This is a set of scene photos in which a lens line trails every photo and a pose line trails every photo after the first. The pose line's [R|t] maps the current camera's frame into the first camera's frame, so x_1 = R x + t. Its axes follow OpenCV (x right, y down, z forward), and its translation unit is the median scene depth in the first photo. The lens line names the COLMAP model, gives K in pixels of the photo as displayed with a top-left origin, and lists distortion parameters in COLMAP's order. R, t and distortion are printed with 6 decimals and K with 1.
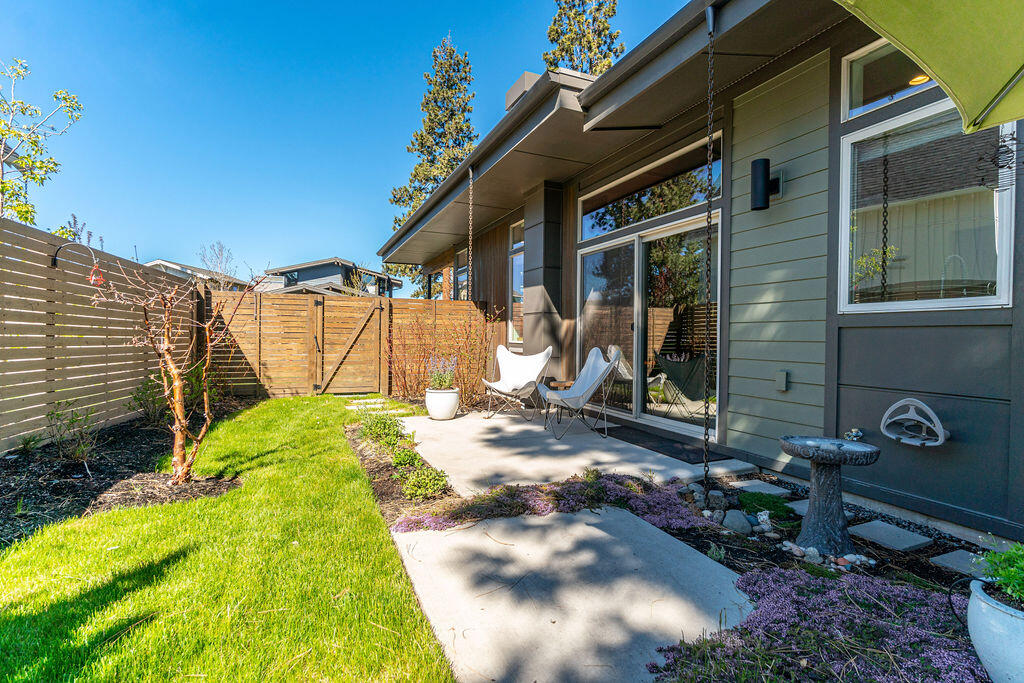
lens RADIAL K [[490.7, 0, 544.7], [0, 490.7, 339.5], [0, 0, 1]] dist [0.001160, 0.000000]
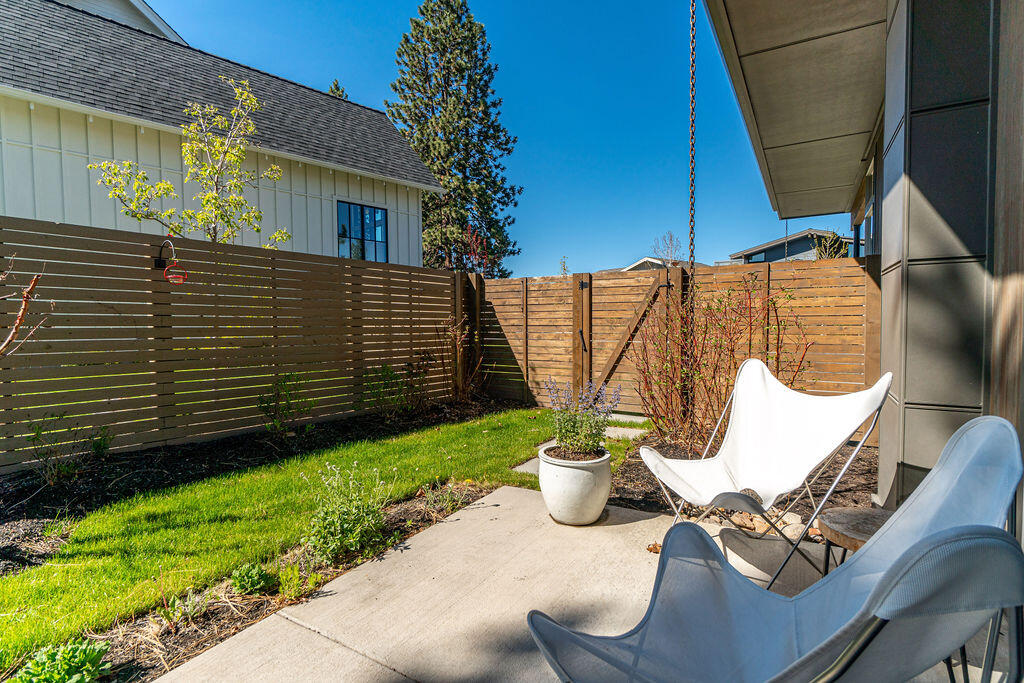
lens RADIAL K [[490.7, 0, 544.7], [0, 490.7, 339.5], [0, 0, 1]] dist [0.001160, 0.000000]
pose [[0.563191, 0.014784, -0.826194, 0.103113], [0.012670, 0.999568, 0.026524, -0.011868], [0.826229, -0.025406, 0.562761, 0.499371]]
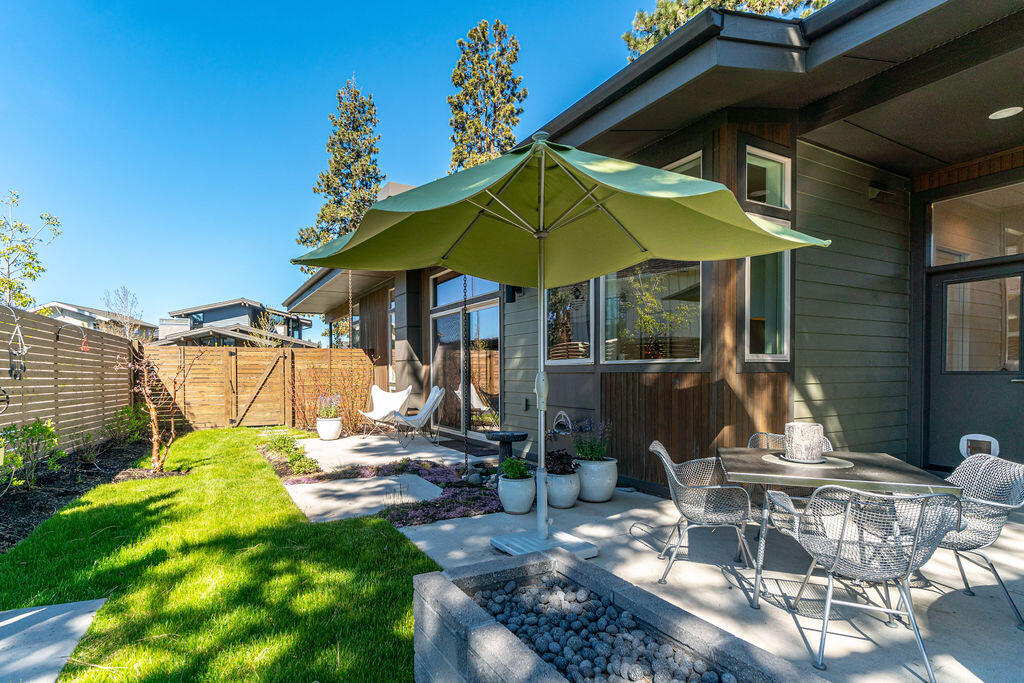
lens RADIAL K [[526.4, 0, 513.1], [0, 526.4, 381.0], [0, 0, 1]] dist [0.002015, 0.000068]
pose [[0.997262, -0.018160, 0.071683, 0.139030], [0.017342, 0.999777, 0.012016, -0.008200], [-0.071885, -0.010740, 0.997355, -0.350775]]
